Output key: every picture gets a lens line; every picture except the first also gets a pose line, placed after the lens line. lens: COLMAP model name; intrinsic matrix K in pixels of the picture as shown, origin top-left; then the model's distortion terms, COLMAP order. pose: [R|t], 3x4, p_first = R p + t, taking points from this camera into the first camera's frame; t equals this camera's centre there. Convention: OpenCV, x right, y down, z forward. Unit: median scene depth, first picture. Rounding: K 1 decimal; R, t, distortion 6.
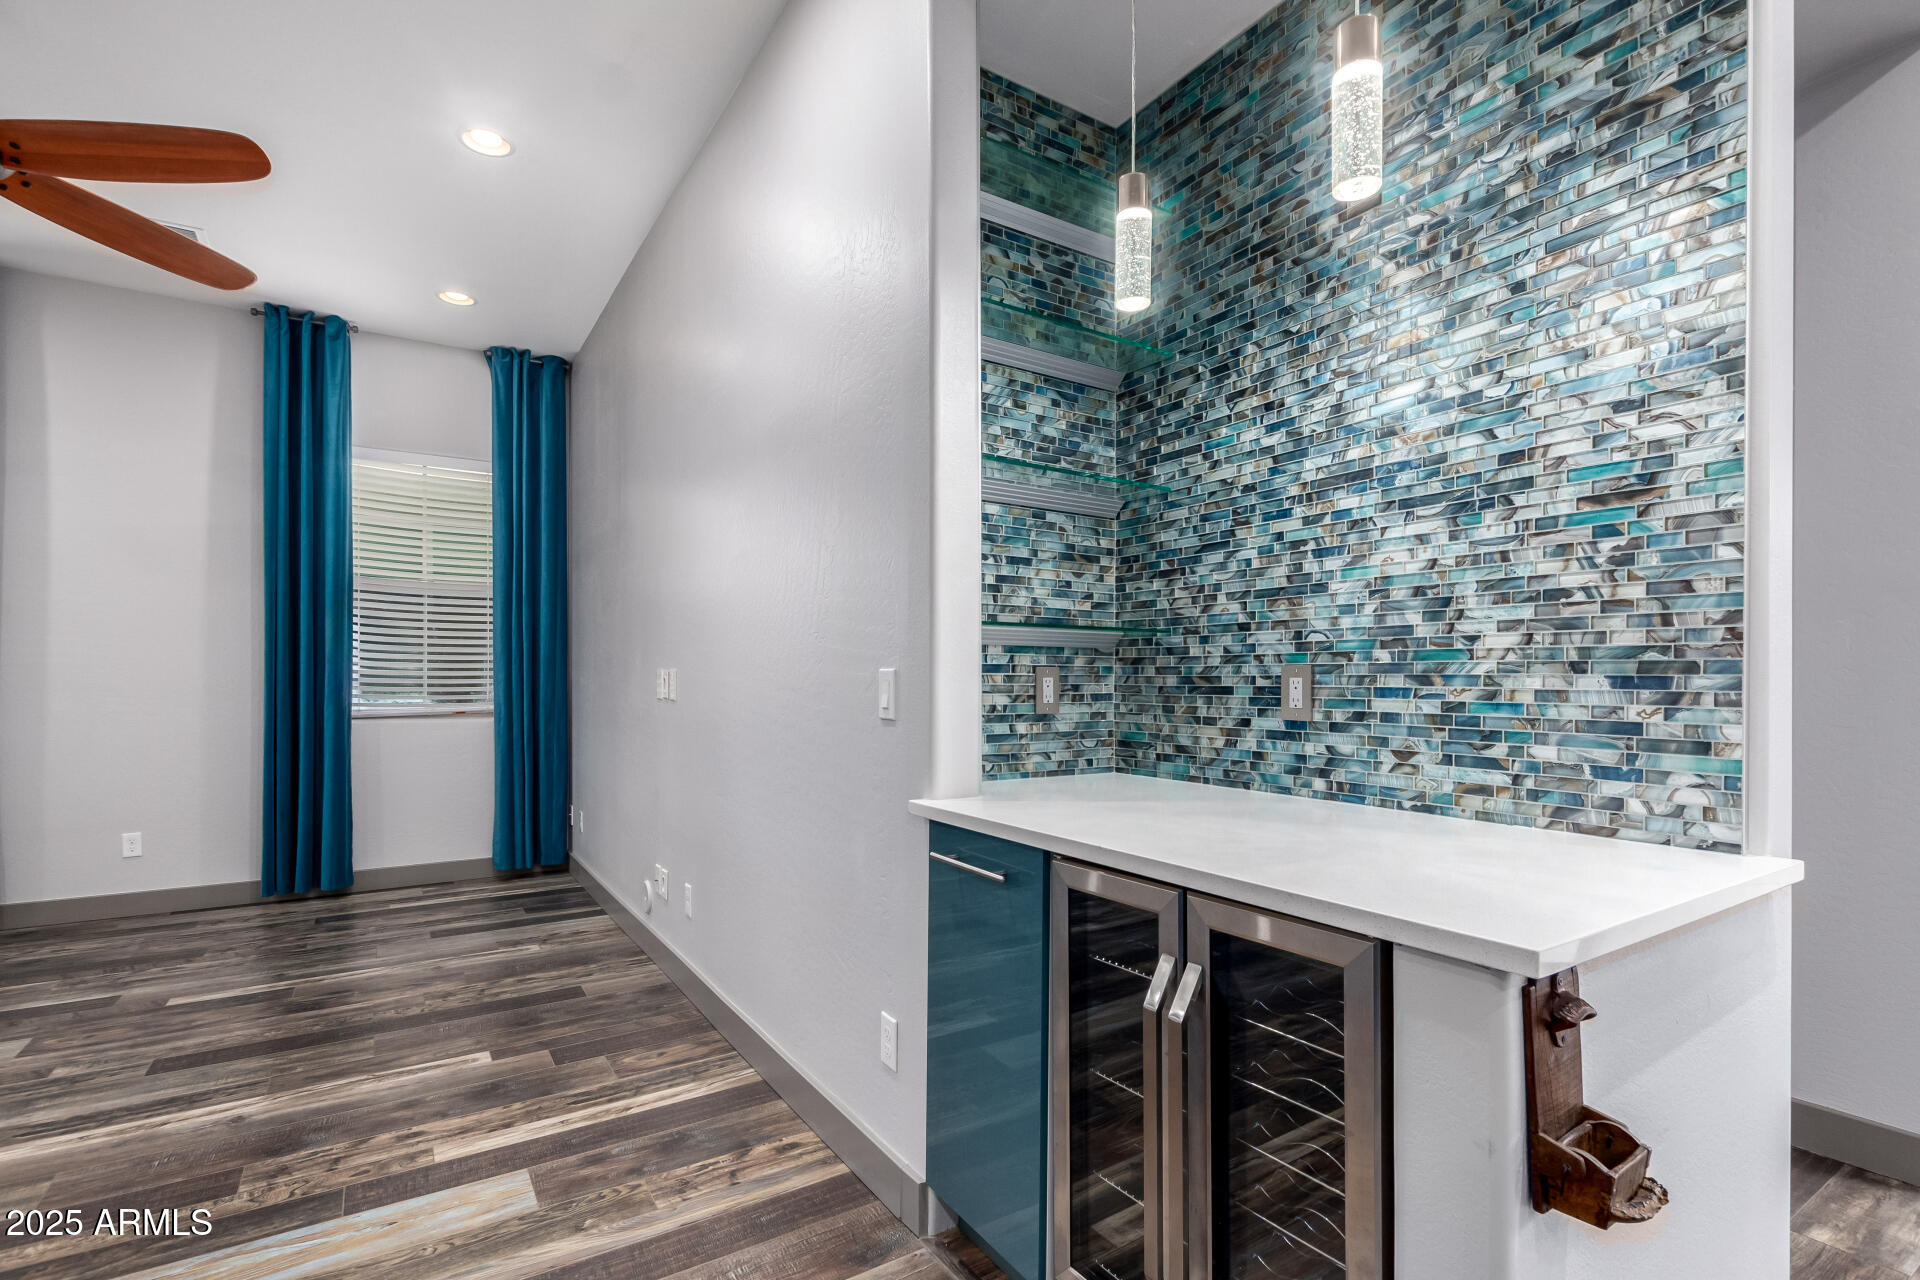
lens RADIAL K [[890.6, 0, 957.5], [0, 890.6, 674.0], [0, 0, 1]] dist [0.002447, -0.003550]
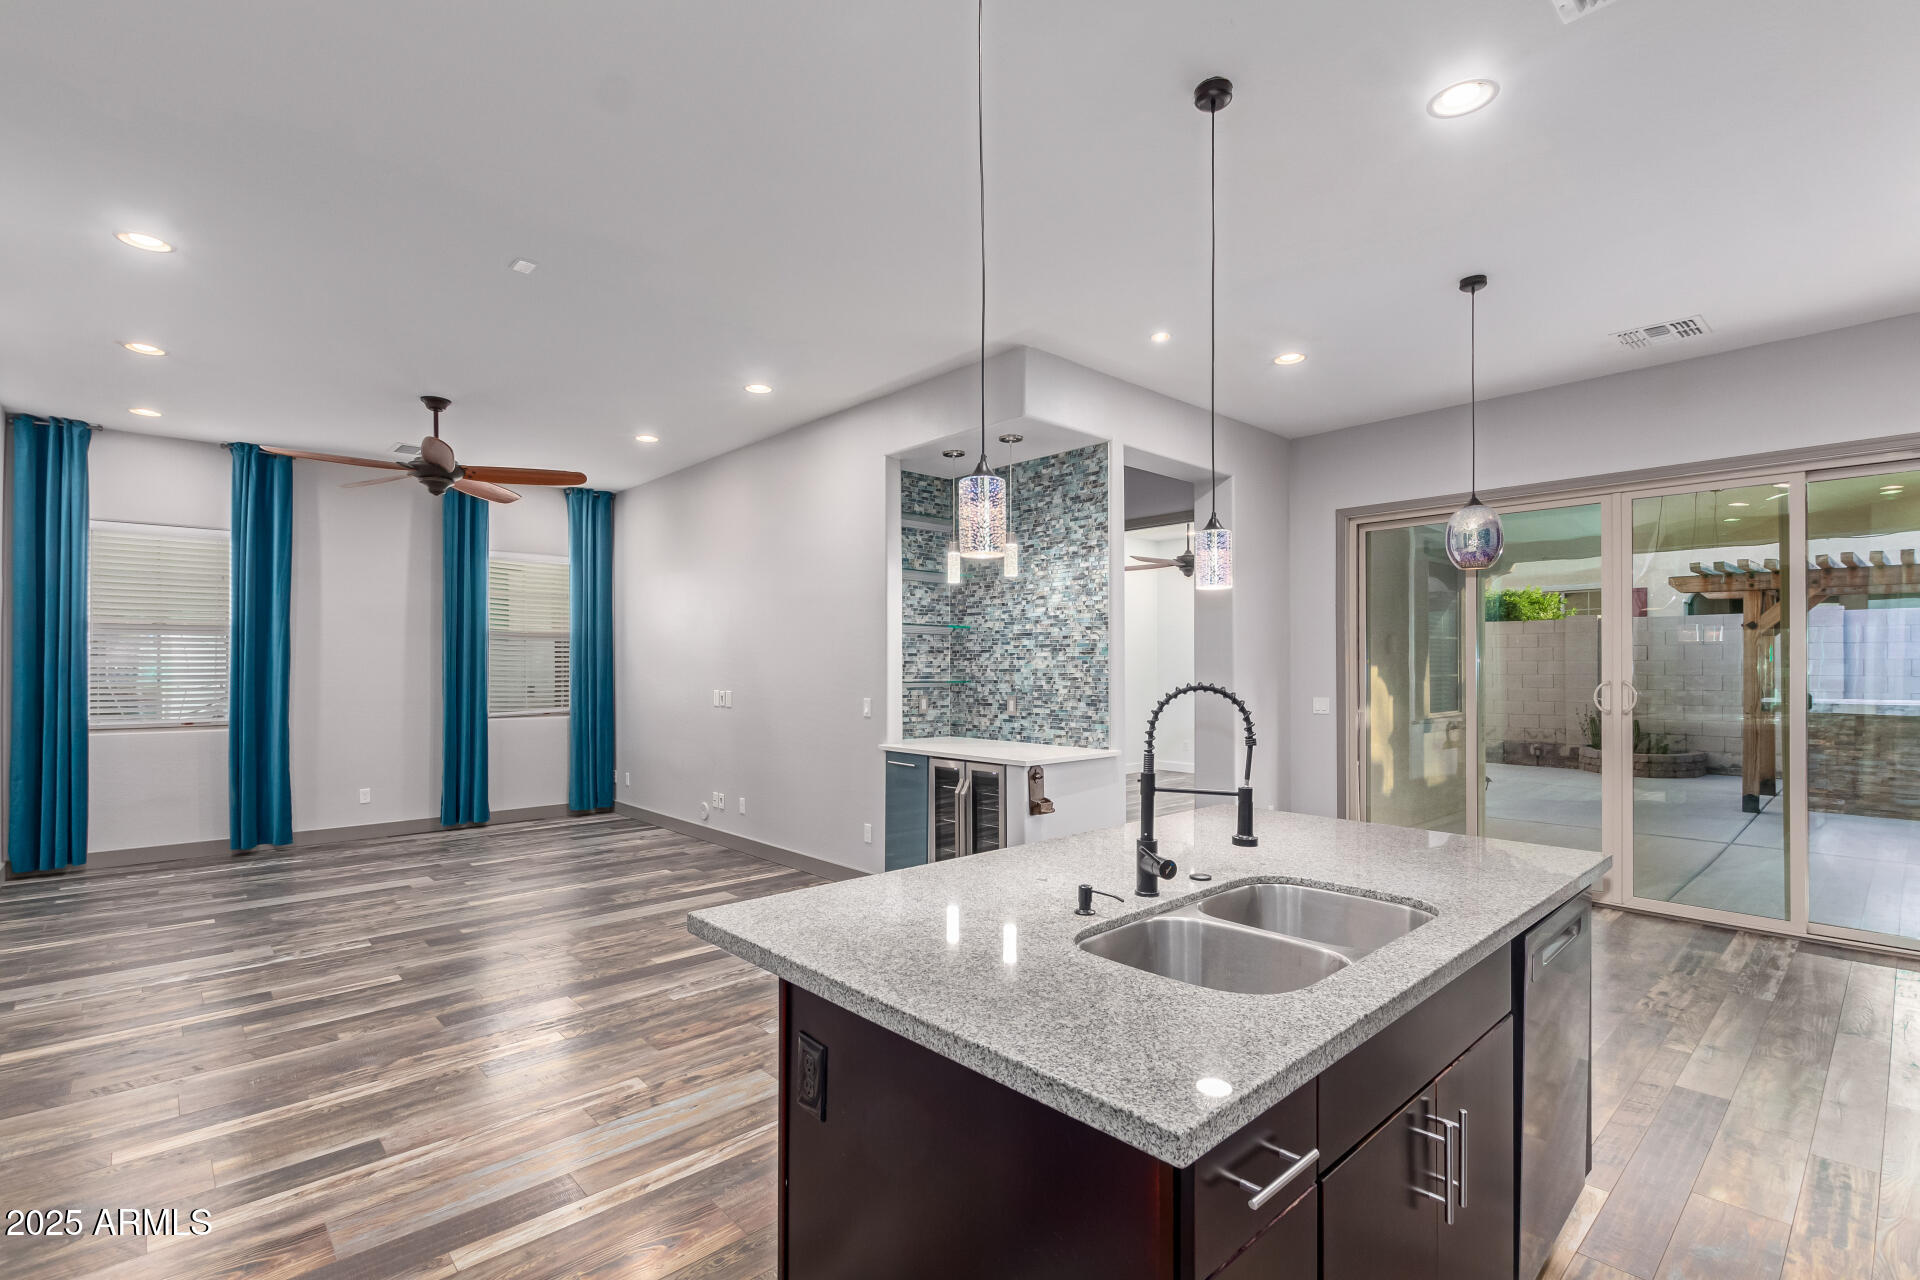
lens RADIAL K [[890.6, 0, 952.7], [0, 890.6, 673.0], [0, 0, 1]] dist [0.002447, -0.003550]
pose [[0.985790, -0.000871, 0.167983, -0.297262], [-0.000552, 0.999964, 0.008424, -0.112396], [-0.167984, -0.008397, 0.985754, -1.853388]]
